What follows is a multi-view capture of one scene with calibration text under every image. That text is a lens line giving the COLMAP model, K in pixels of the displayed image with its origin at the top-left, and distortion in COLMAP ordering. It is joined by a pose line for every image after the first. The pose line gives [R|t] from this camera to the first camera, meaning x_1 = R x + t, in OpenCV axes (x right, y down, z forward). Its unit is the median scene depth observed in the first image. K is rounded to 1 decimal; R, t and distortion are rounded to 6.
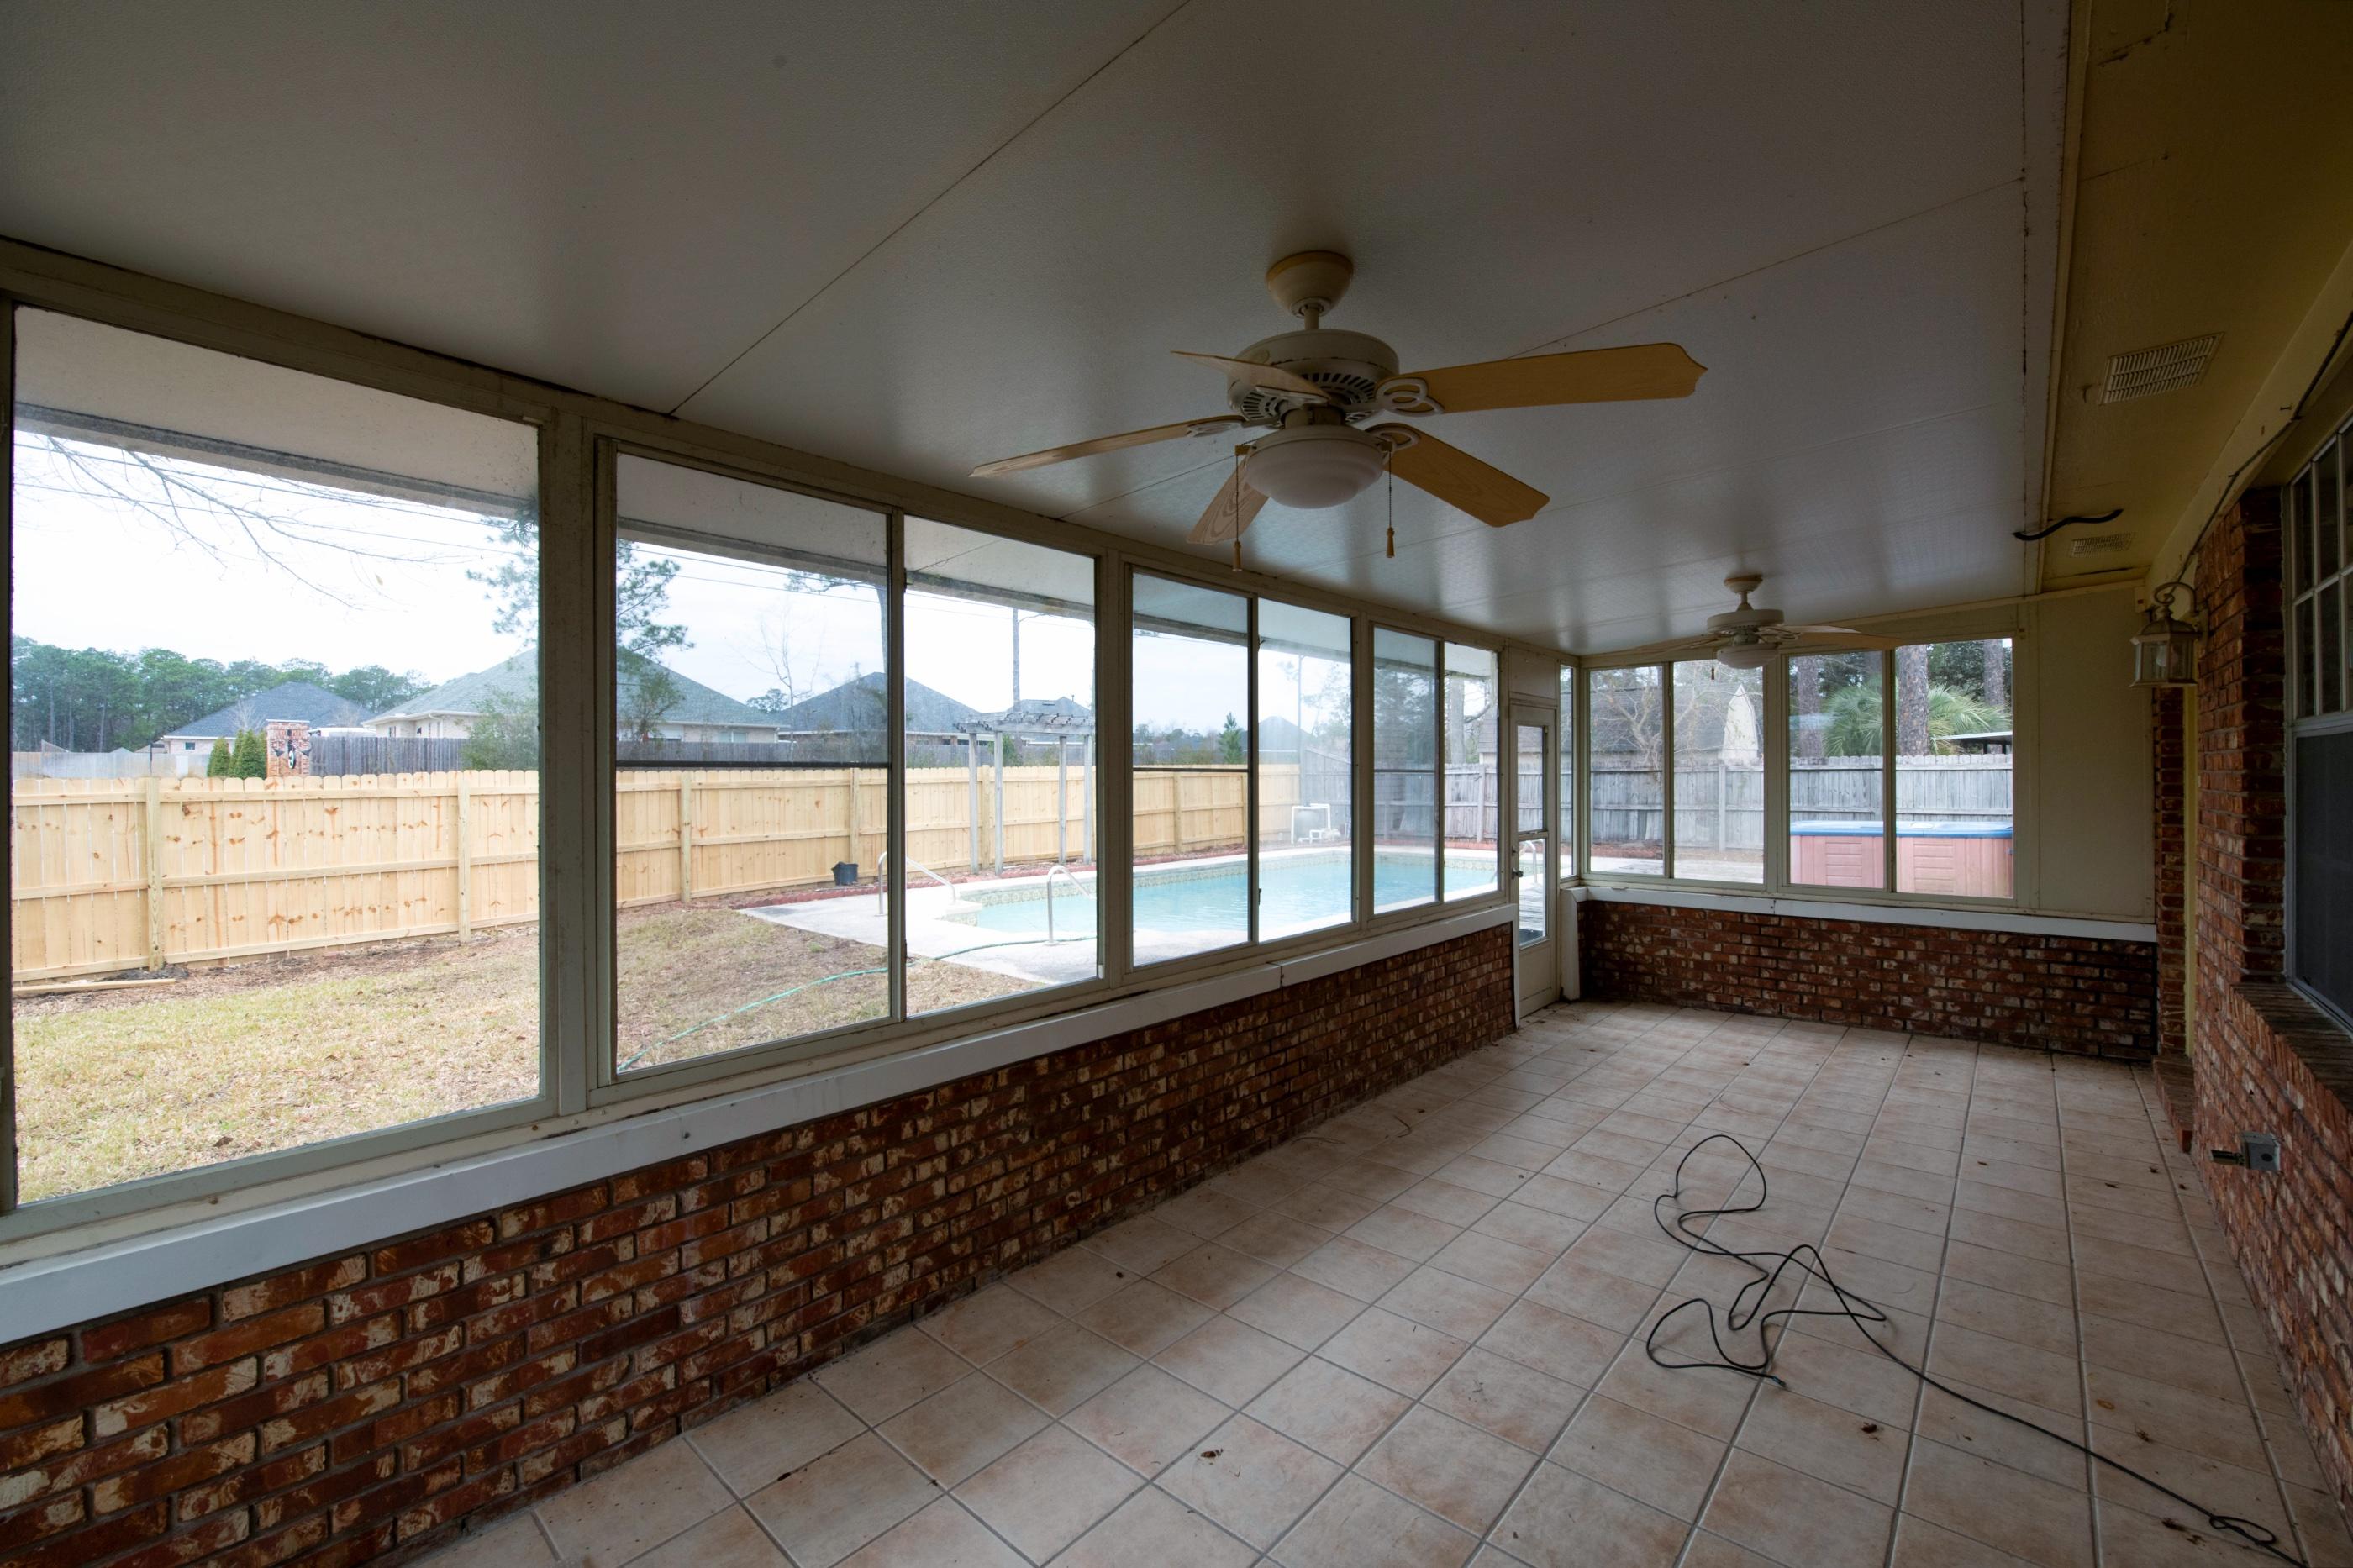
lens RADIAL K [[957.7, 0, 1167.6], [0, 957.7, 787.7], [0, 0, 1]] dist [-0.002678, -0.005051]
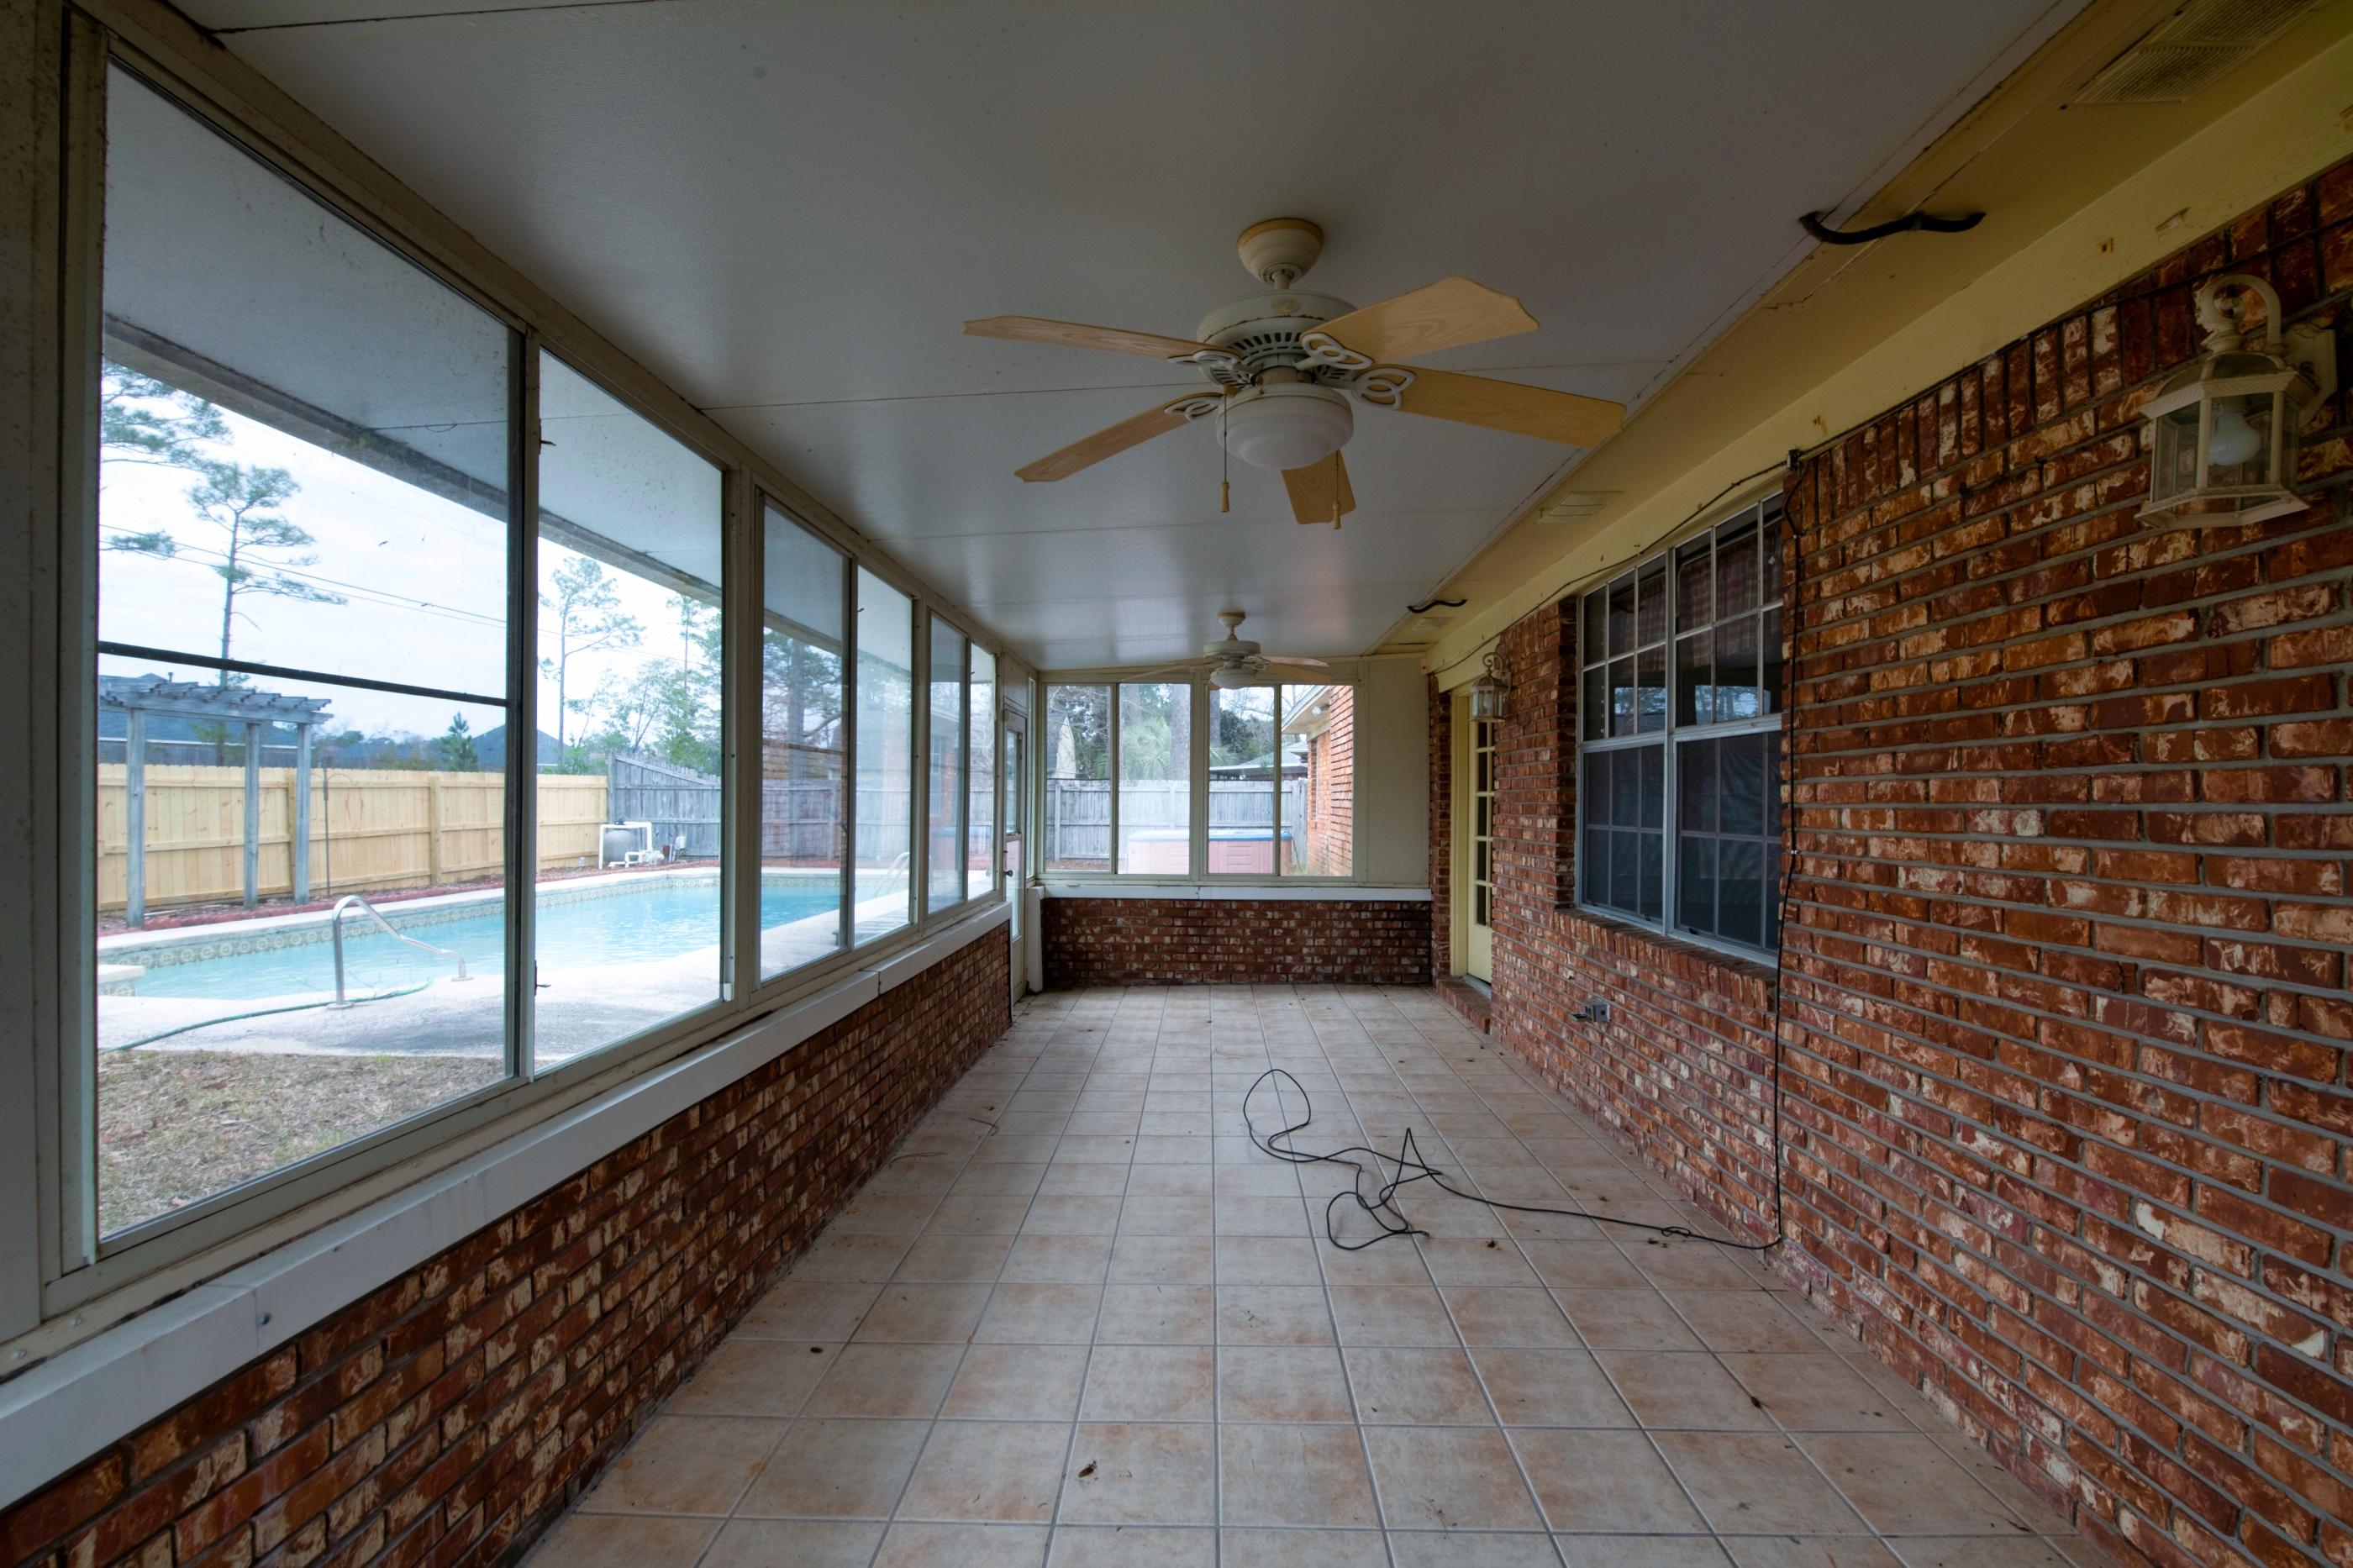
lens RADIAL K [[972.3, 0, 1172.1], [0, 972.3, 810.3], [0, 0, 1]] dist [-0.002340, -0.002464]
pose [[0.766924, 0.006574, 0.641704, -0.304291], [-0.007182, 0.999973, -0.001660, 0.039581], [-0.641698, -0.003335, 0.766950, 0.144394]]
